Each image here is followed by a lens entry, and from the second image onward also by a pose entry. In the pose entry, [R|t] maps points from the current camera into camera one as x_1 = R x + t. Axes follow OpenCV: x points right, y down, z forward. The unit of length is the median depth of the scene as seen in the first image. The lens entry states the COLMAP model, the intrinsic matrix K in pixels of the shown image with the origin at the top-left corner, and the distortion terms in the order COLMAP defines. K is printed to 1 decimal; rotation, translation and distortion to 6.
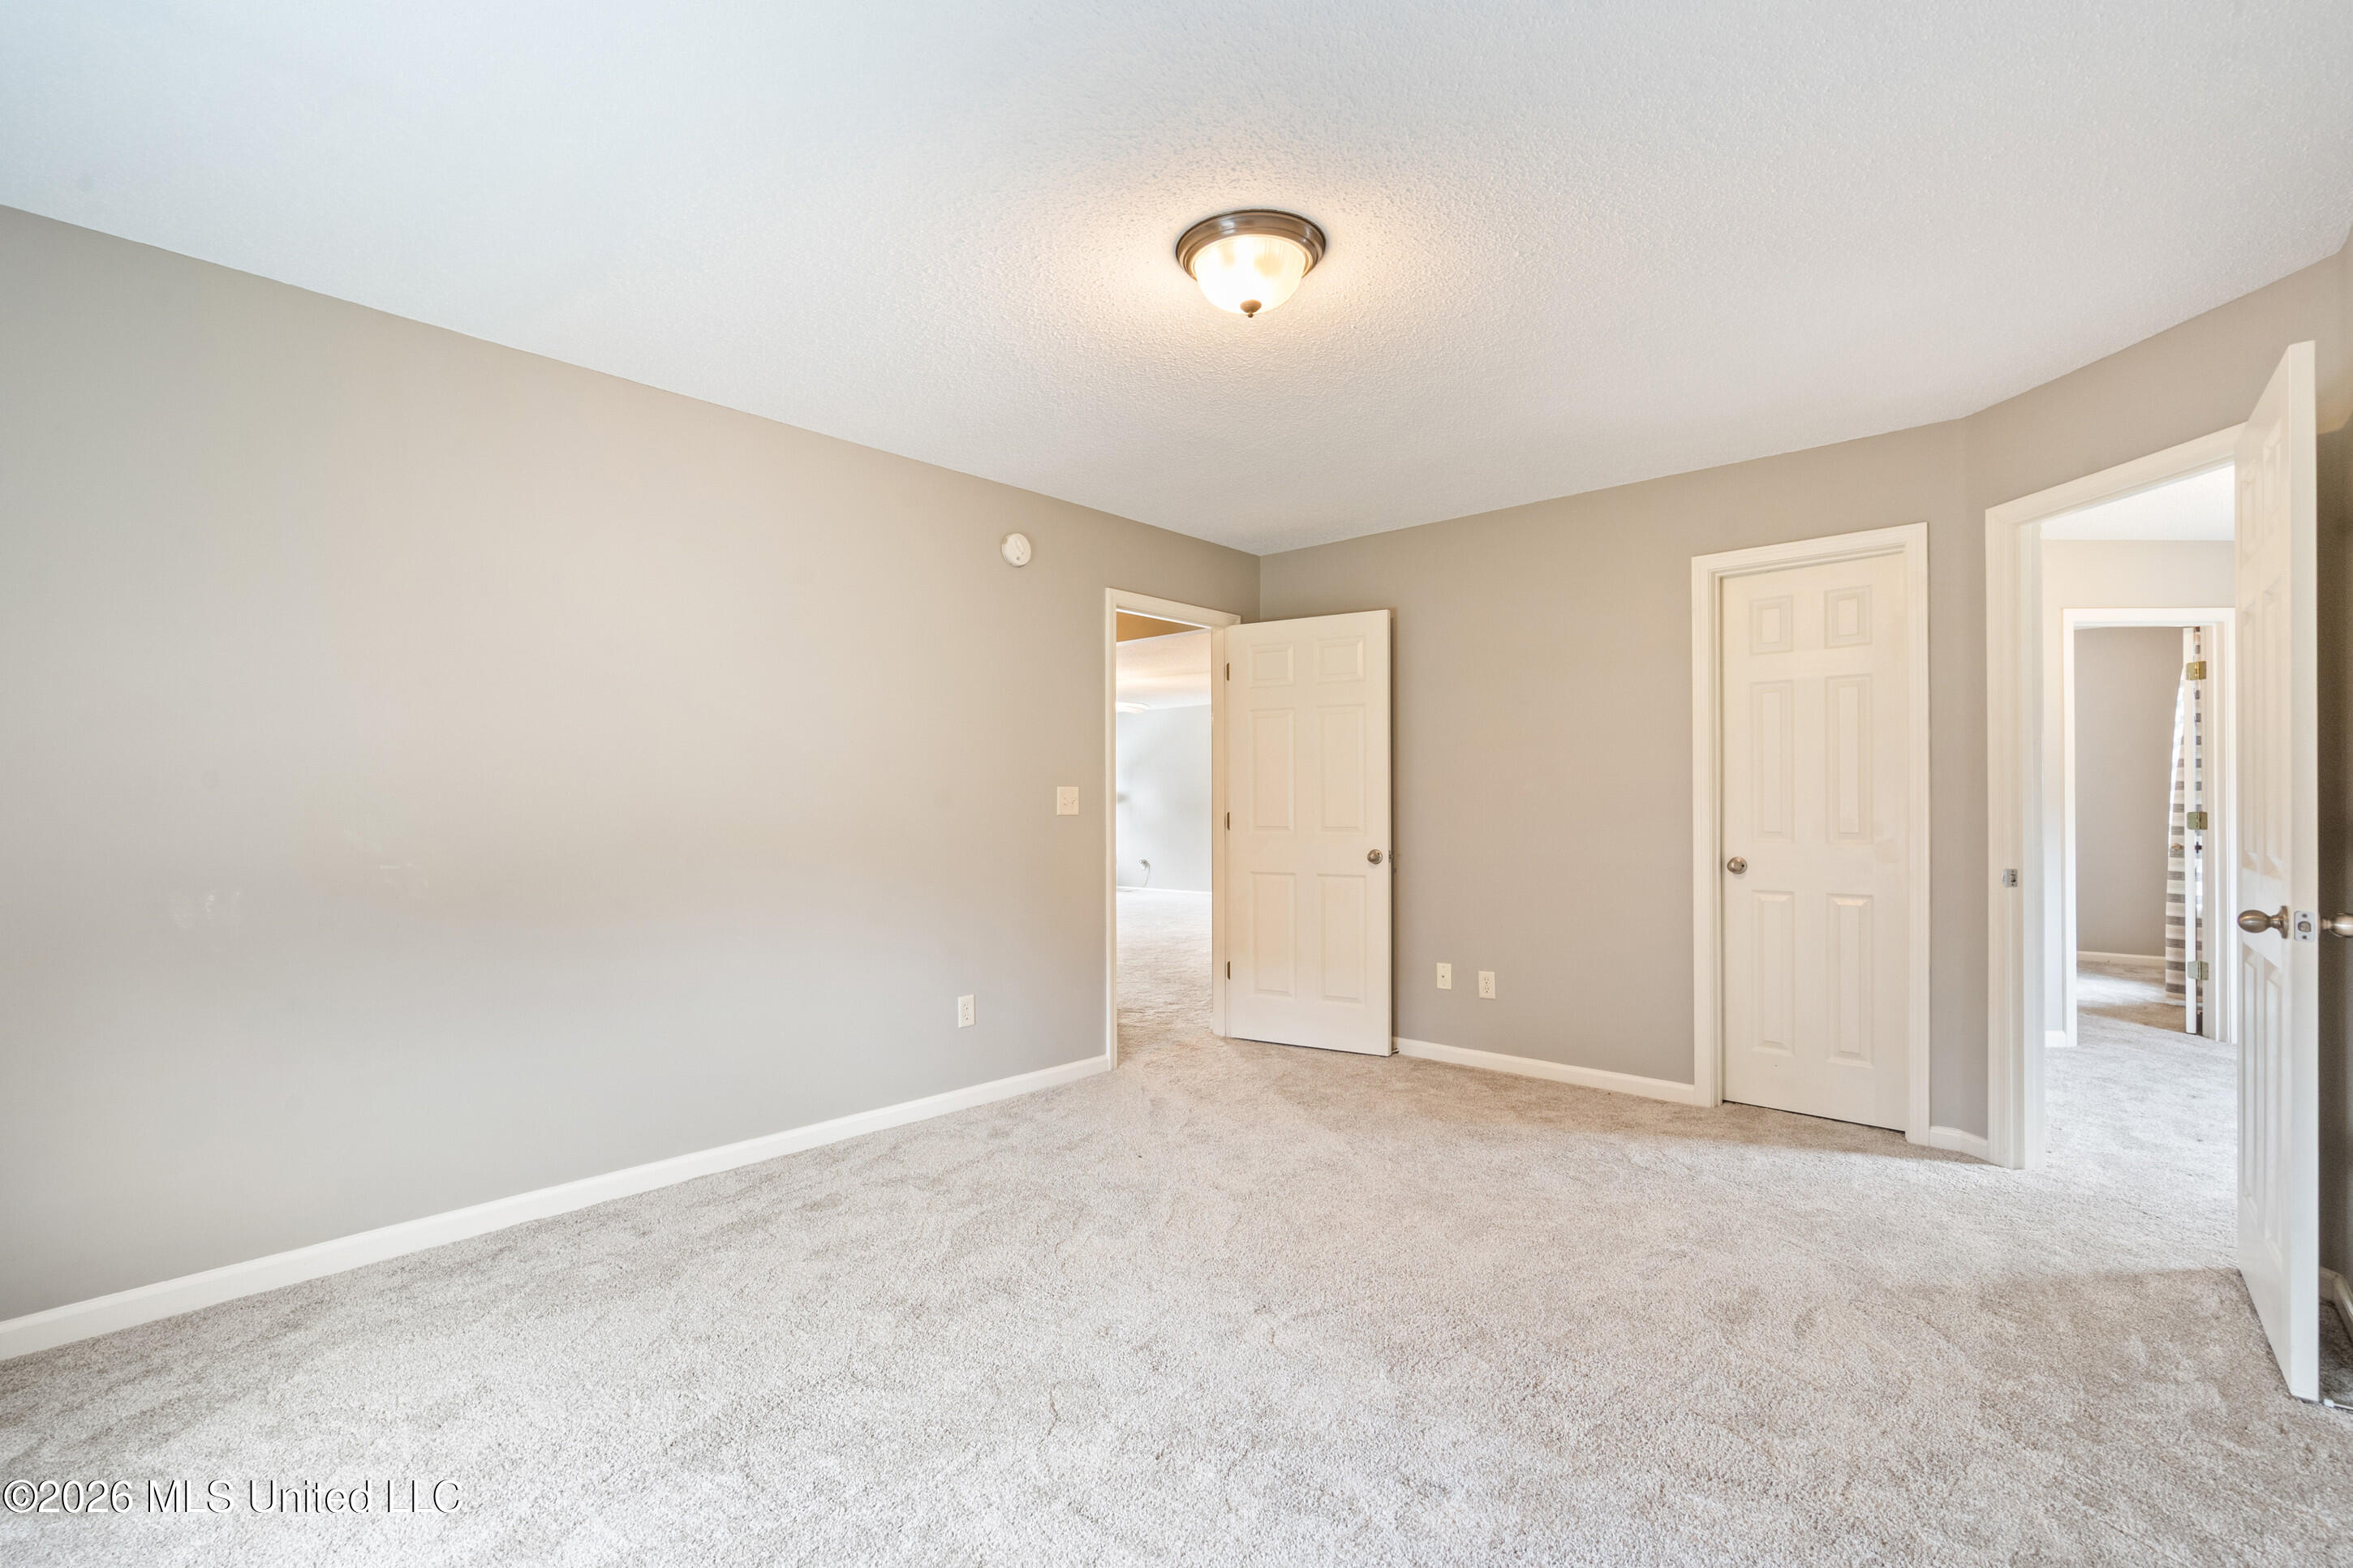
lens RADIAL K [[1079.6, 0, 1163.6], [0, 1079.6, 806.6], [0, 0, 1]] dist [-0.002578, 0.000733]
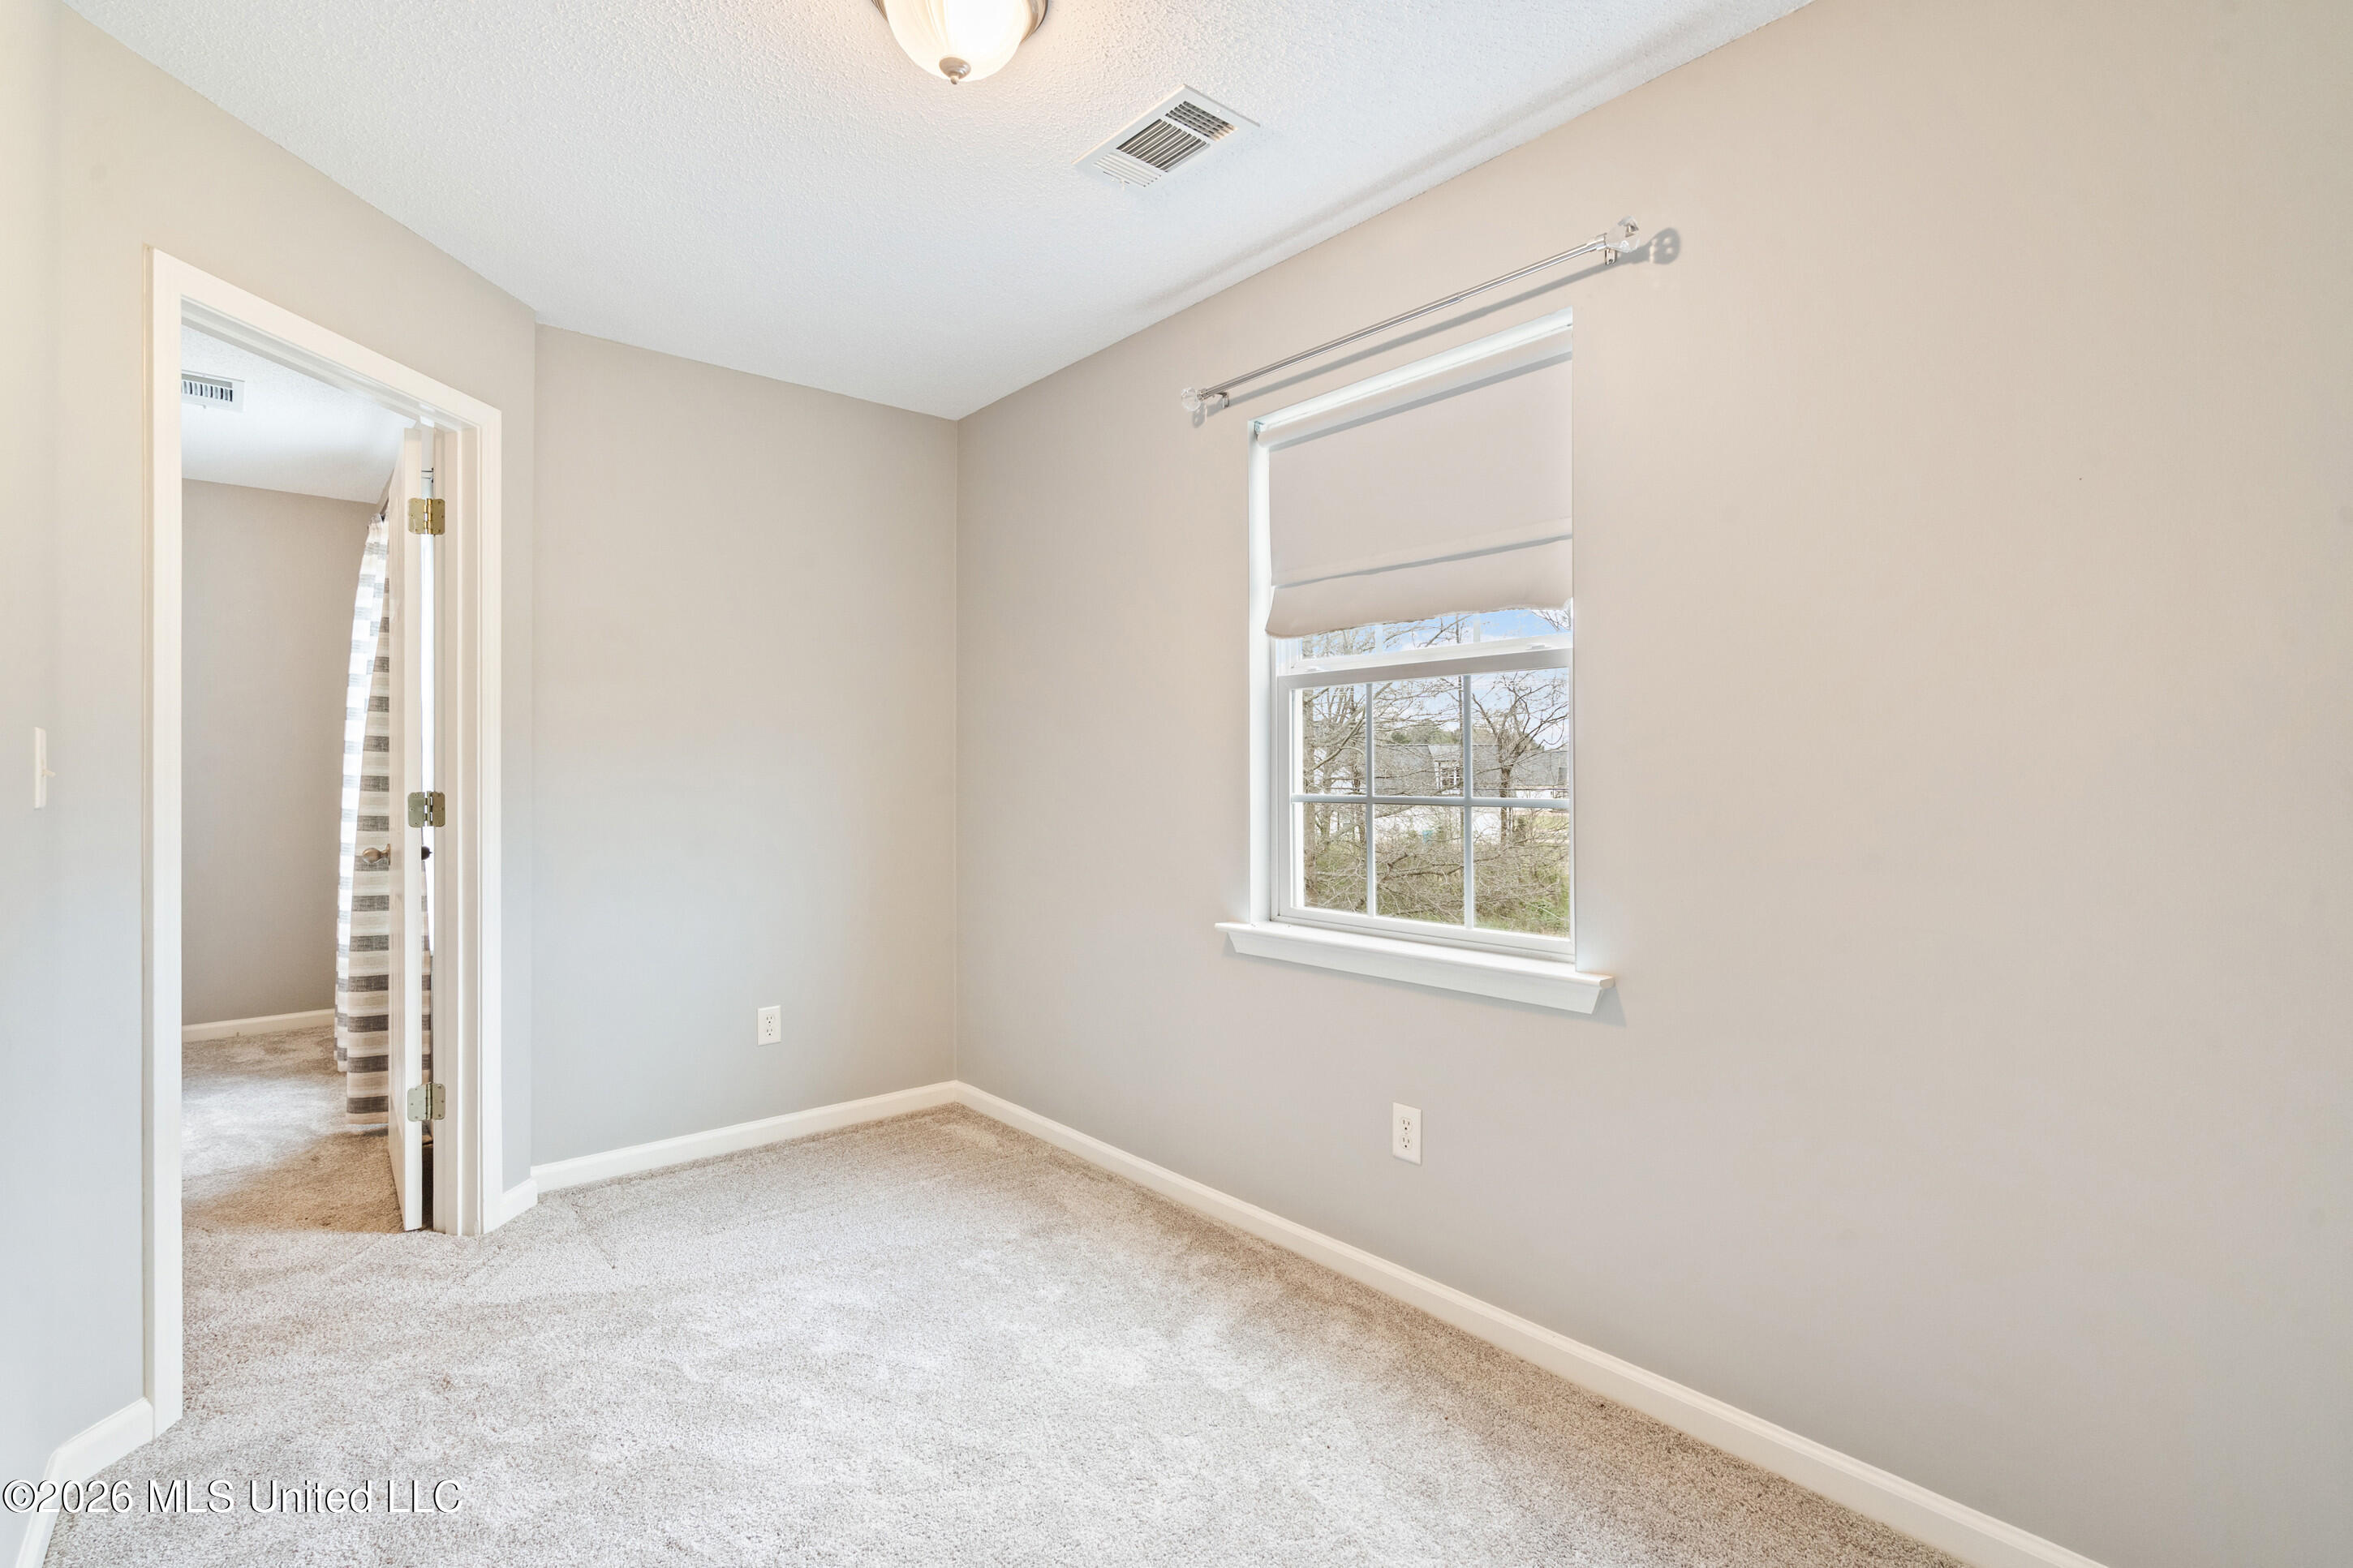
lens RADIAL K [[1079.6, 0, 1159.7], [0, 1079.6, 778.0], [0, 0, 1]] dist [-0.002578, 0.000733]
pose [[0.131783, 0.001164, 0.991278, 0.492175], [-0.006684, 0.999978, -0.000286, -0.003986], [-0.991256, -0.006588, 0.131787, 0.581343]]
